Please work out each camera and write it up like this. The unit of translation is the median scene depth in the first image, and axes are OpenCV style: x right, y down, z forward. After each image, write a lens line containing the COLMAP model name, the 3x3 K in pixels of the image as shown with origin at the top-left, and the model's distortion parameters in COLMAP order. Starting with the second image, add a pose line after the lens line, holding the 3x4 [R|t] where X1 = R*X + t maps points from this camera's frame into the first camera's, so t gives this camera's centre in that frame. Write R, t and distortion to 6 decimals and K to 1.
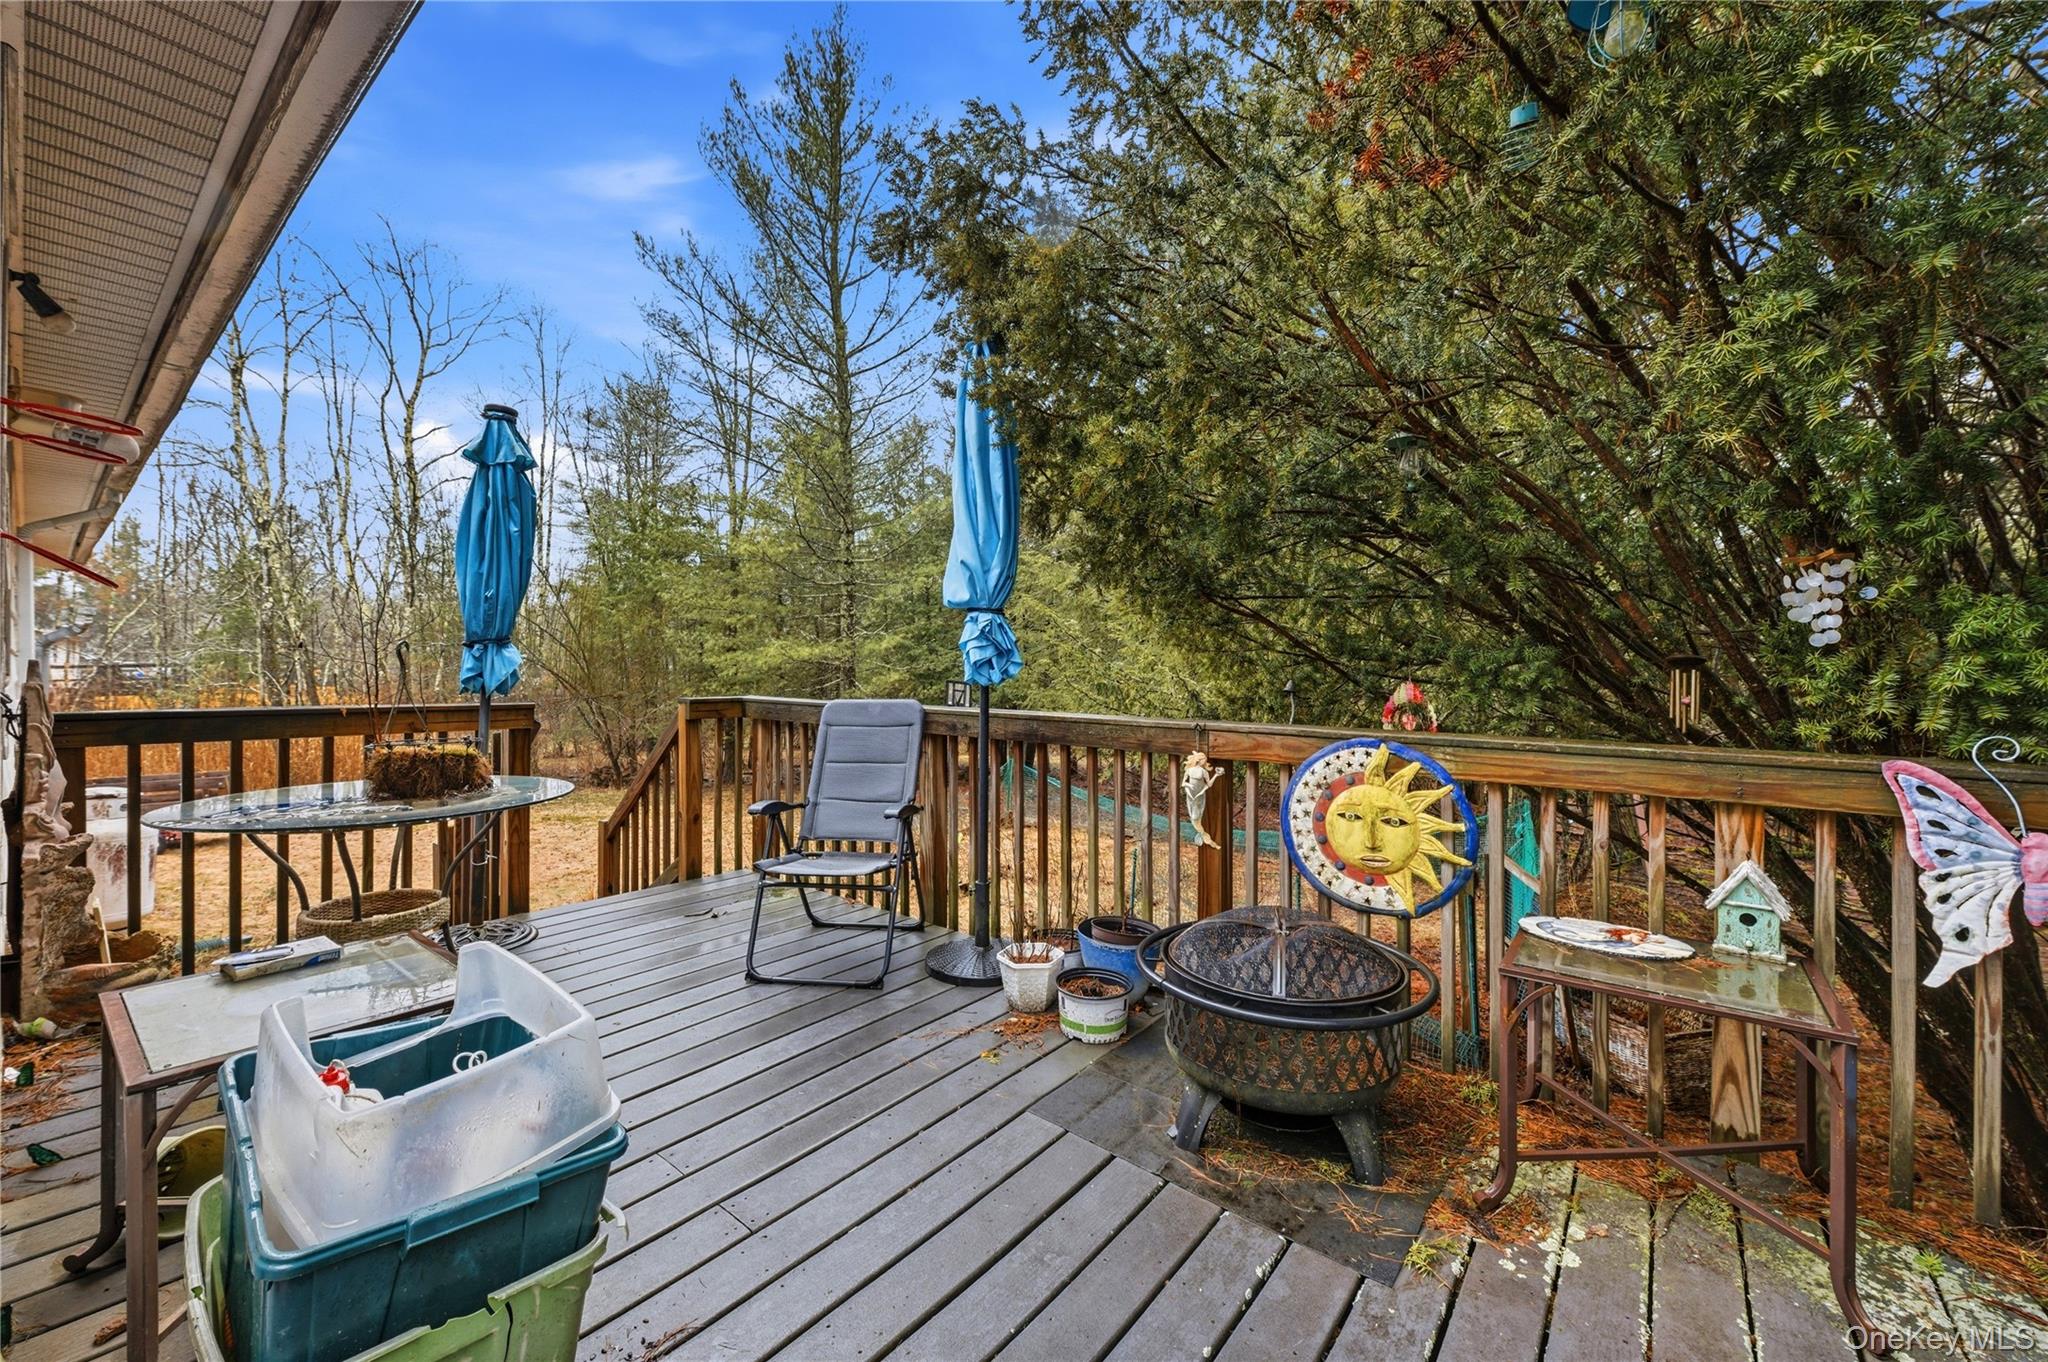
lens RADIAL K [[799.8, 0, 1026.3], [0, 799.8, 668.9], [0, 0, 1]] dist [0.001334, -0.003456]
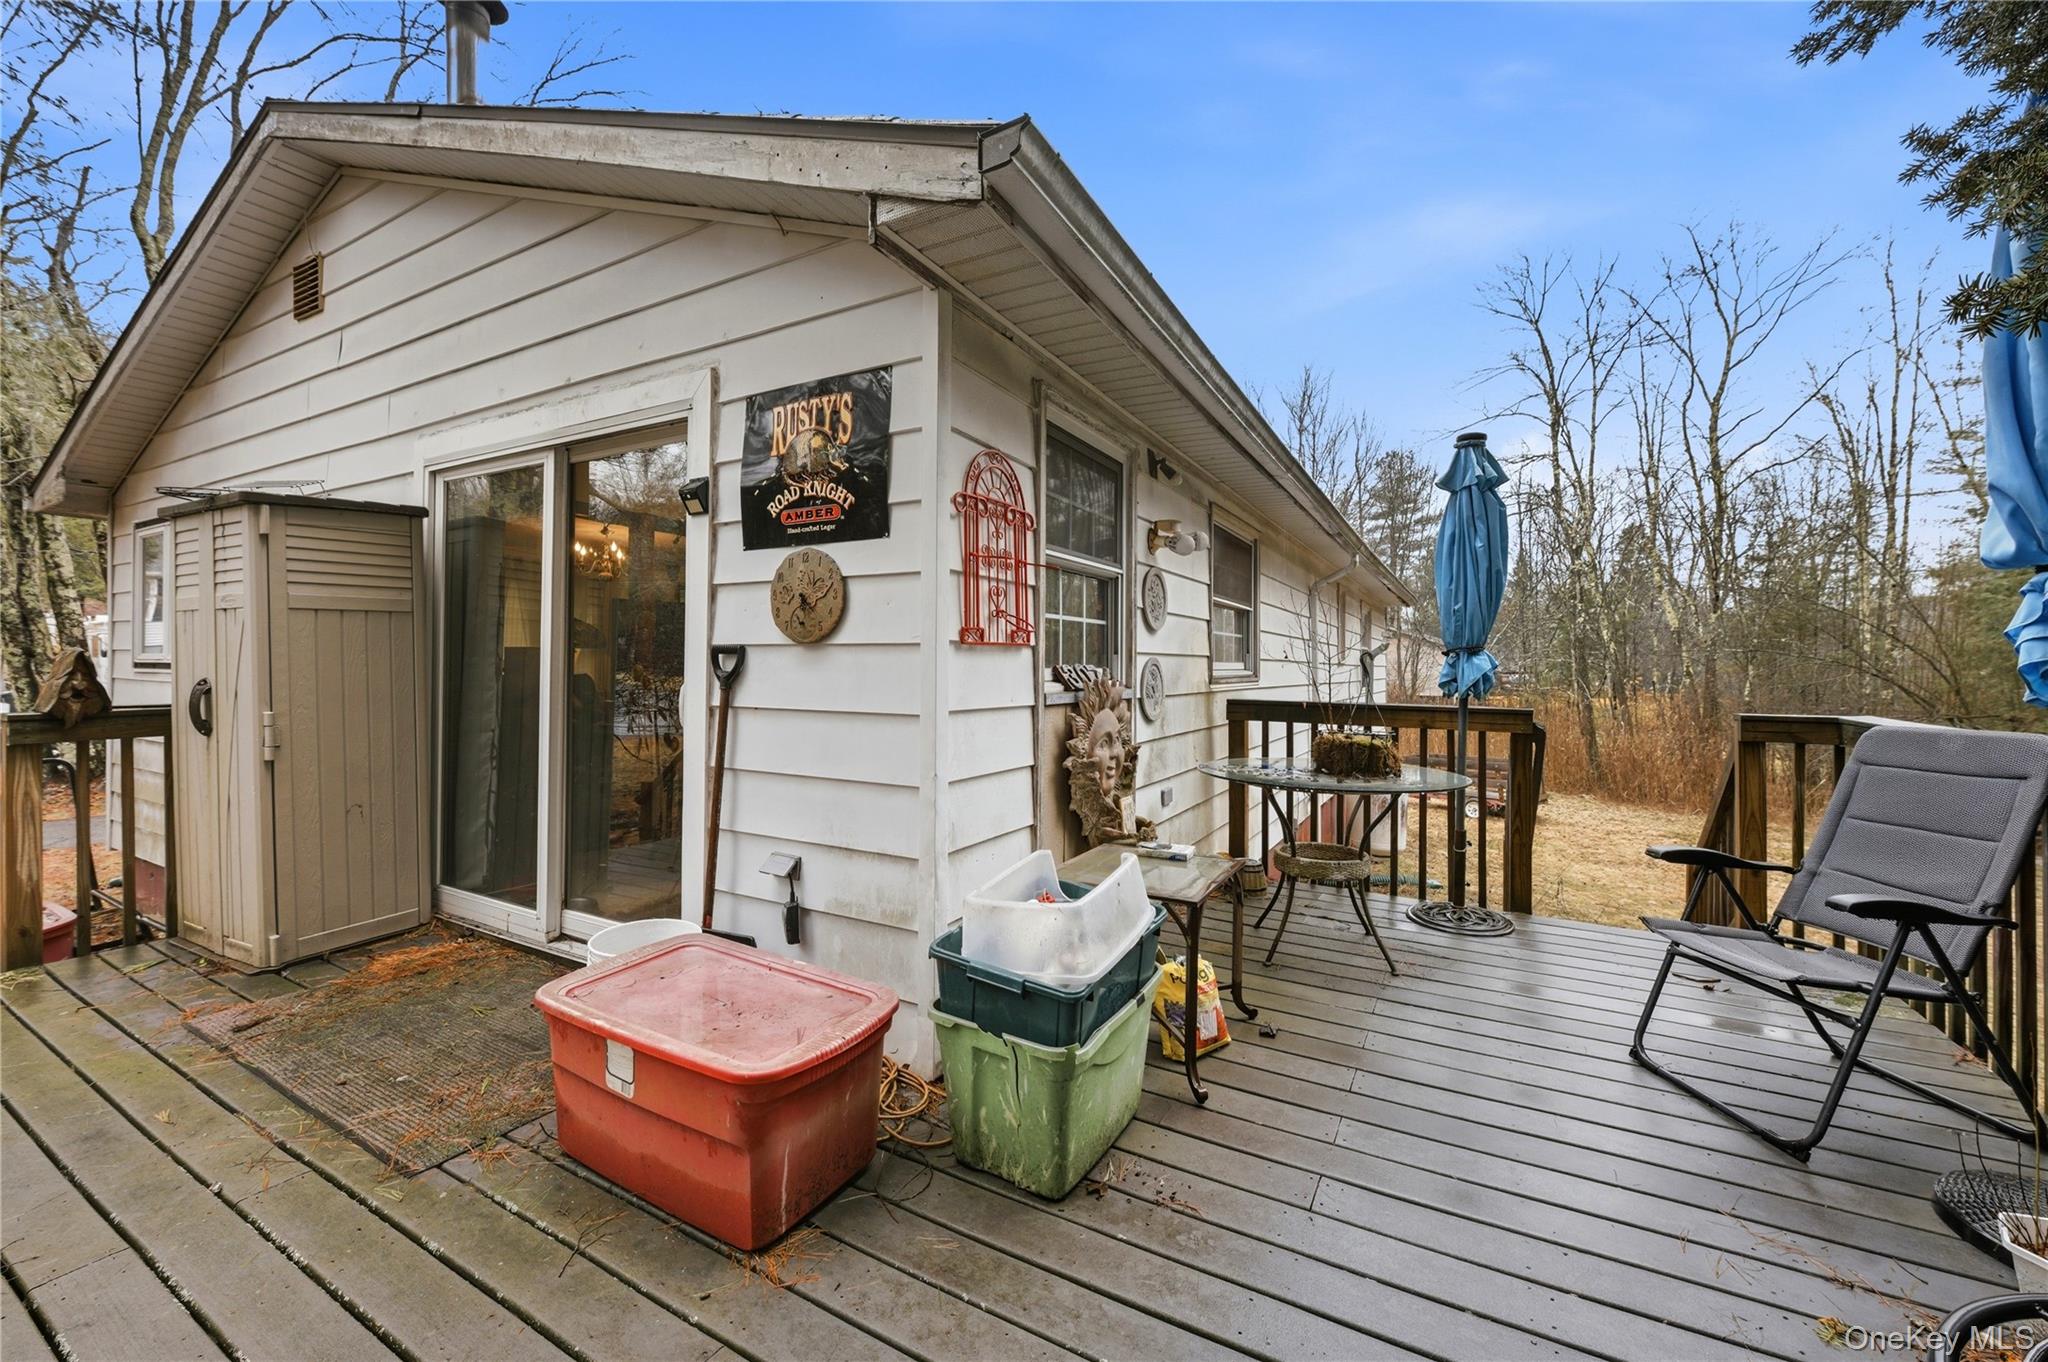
lens RADIAL K [[799.8, 0, 1026.3], [0, 799.8, 668.9], [0, 0, 1]] dist [0.001334, -0.003456]
pose [[0.162542, -0.004576, -0.986691, 0.321237], [-0.006158, 0.999965, -0.005652, 0.001925], [0.986682, 0.006994, 0.162508, 0.230761]]
